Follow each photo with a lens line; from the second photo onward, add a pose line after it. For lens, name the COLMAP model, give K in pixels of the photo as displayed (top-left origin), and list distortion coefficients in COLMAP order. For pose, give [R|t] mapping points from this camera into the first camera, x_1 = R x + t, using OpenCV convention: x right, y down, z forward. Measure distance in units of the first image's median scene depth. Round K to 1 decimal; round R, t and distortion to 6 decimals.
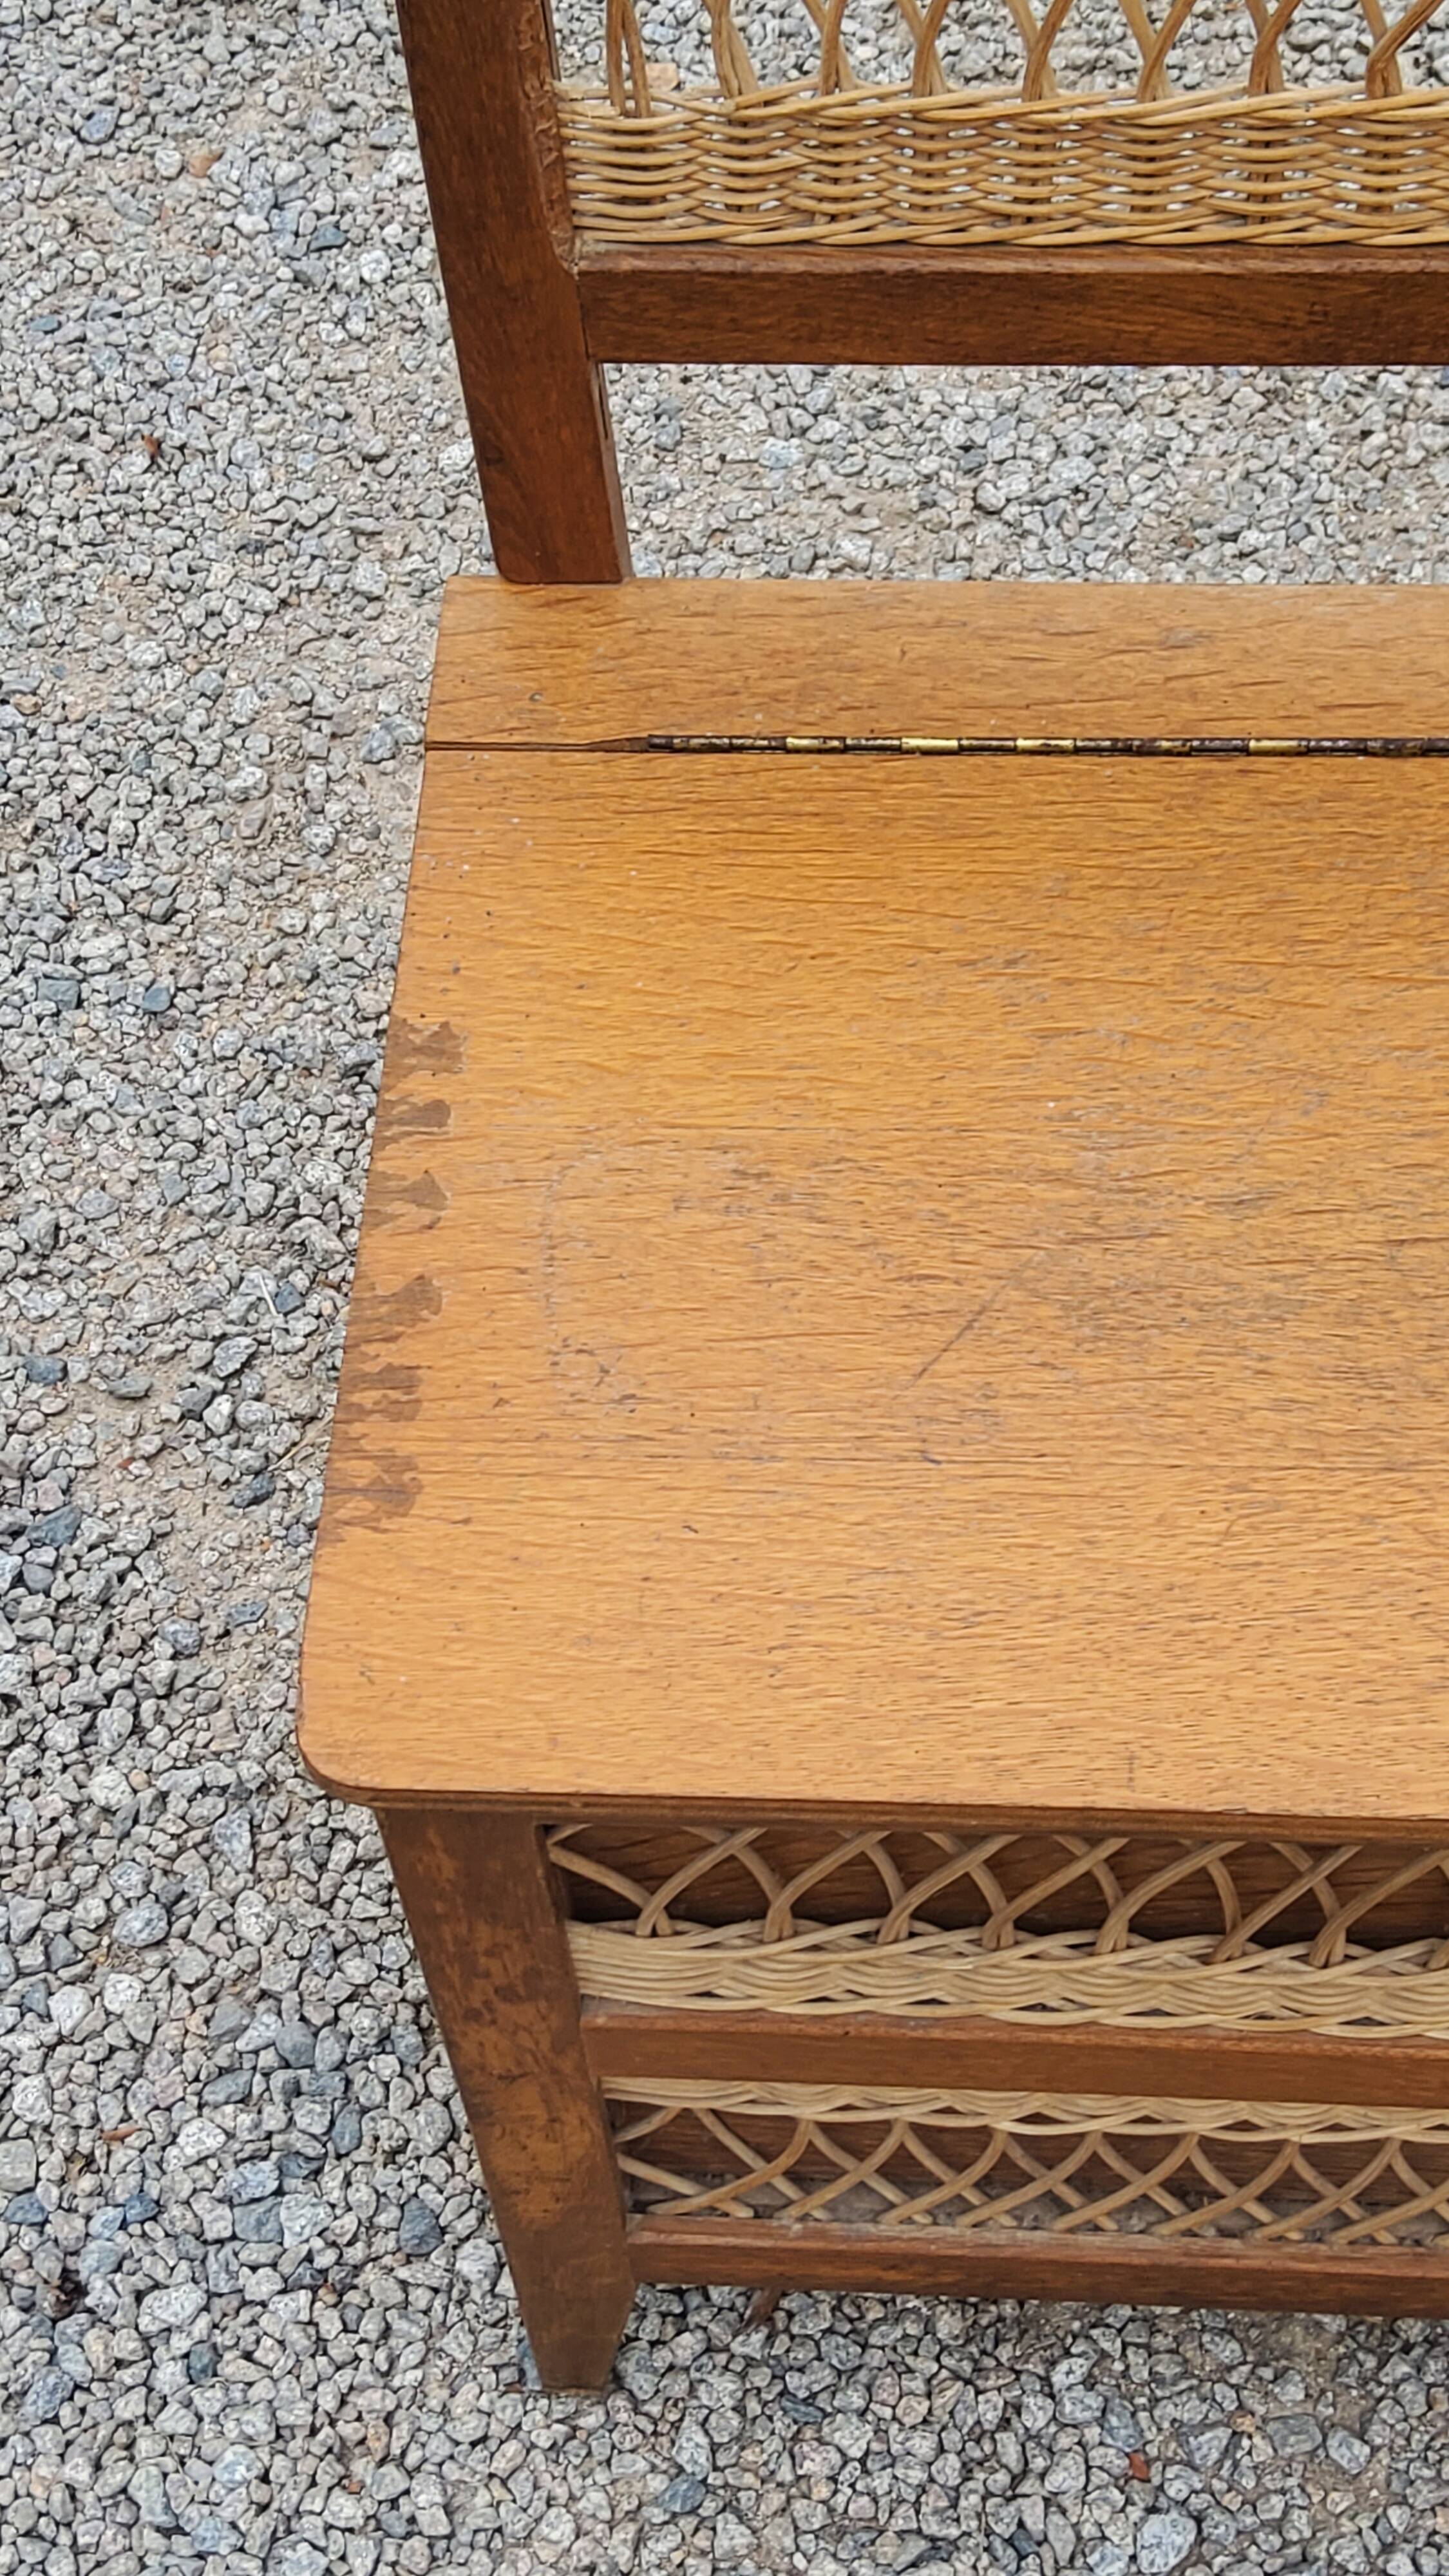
lens RADIAL K [[3866.0, 0, 764.4], [0, 3866.0, 1281.1], [0, 0, 1]] dist [0.117167, 0.000000]
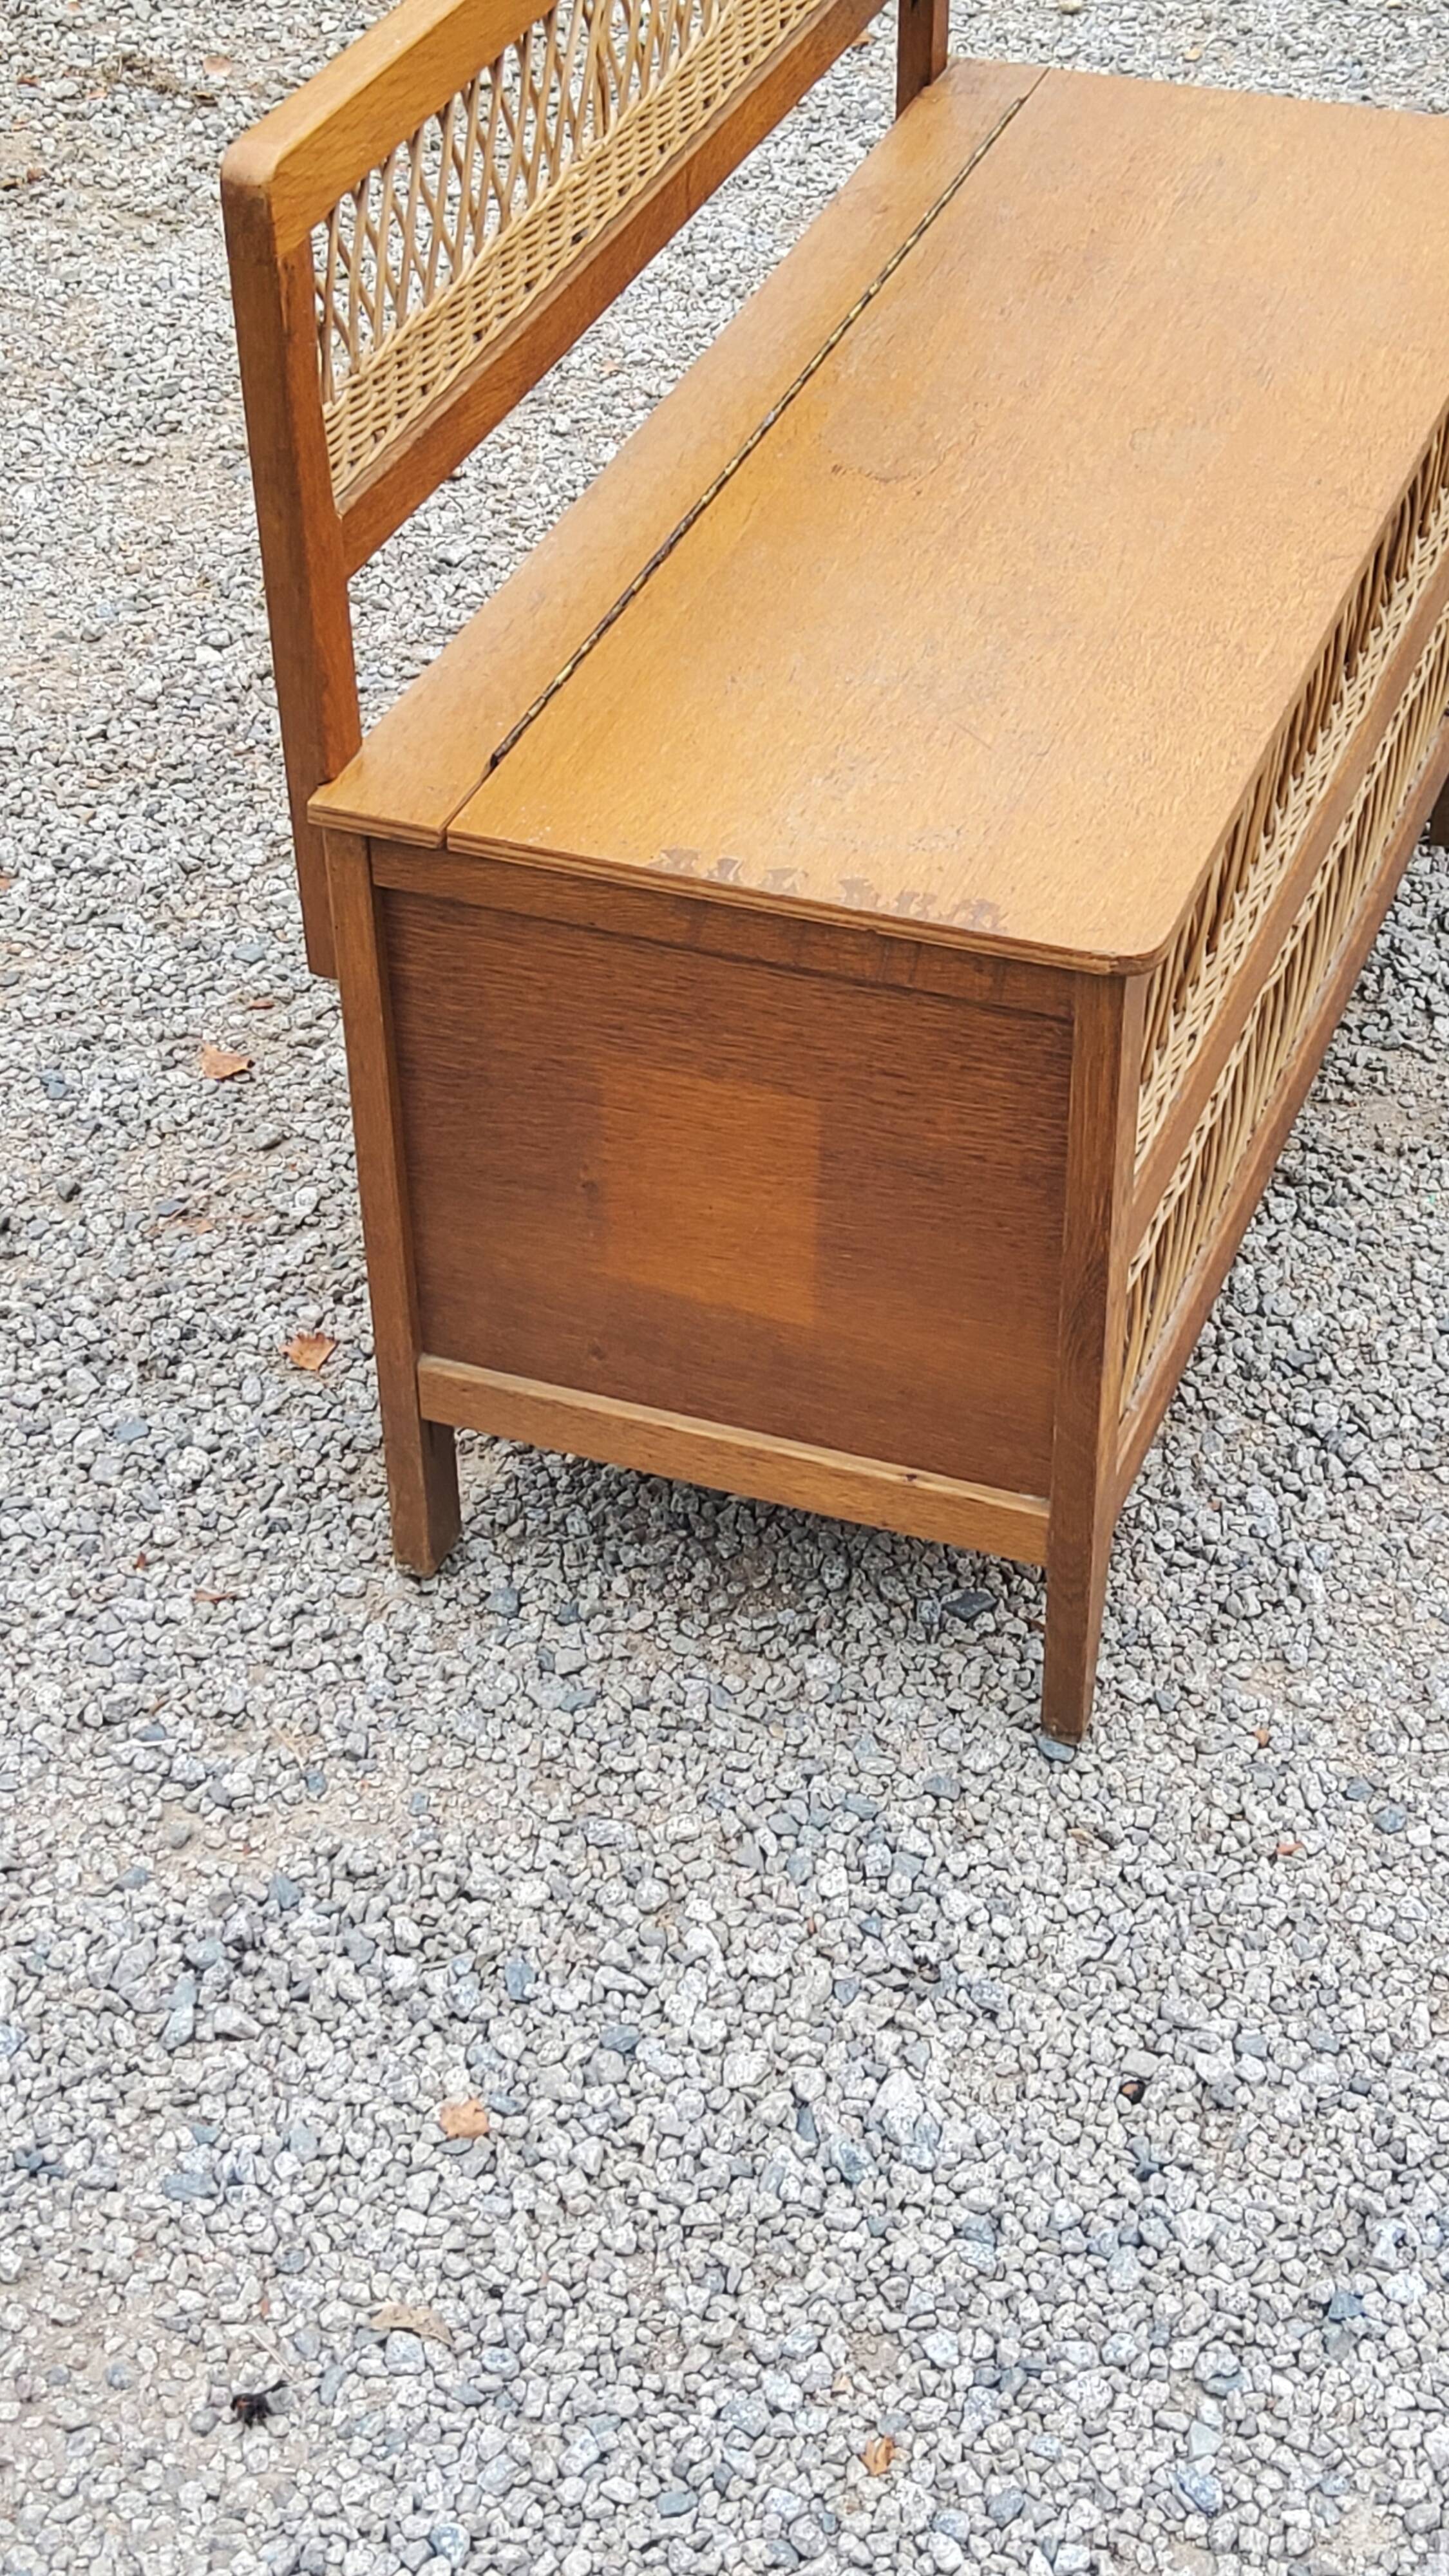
lens RADIAL K [[3866.0, 0, 720.9], [0, 3866.0, 1286.3], [0, 0, 1]] dist [0.117167, 0.000000]
pose [[0.299064, -0.550720, 0.779274, -1.166580], [0.789203, 0.601806, 0.122426, -0.109666], [-0.536394, 0.578393, 0.614608, 0.069450]]
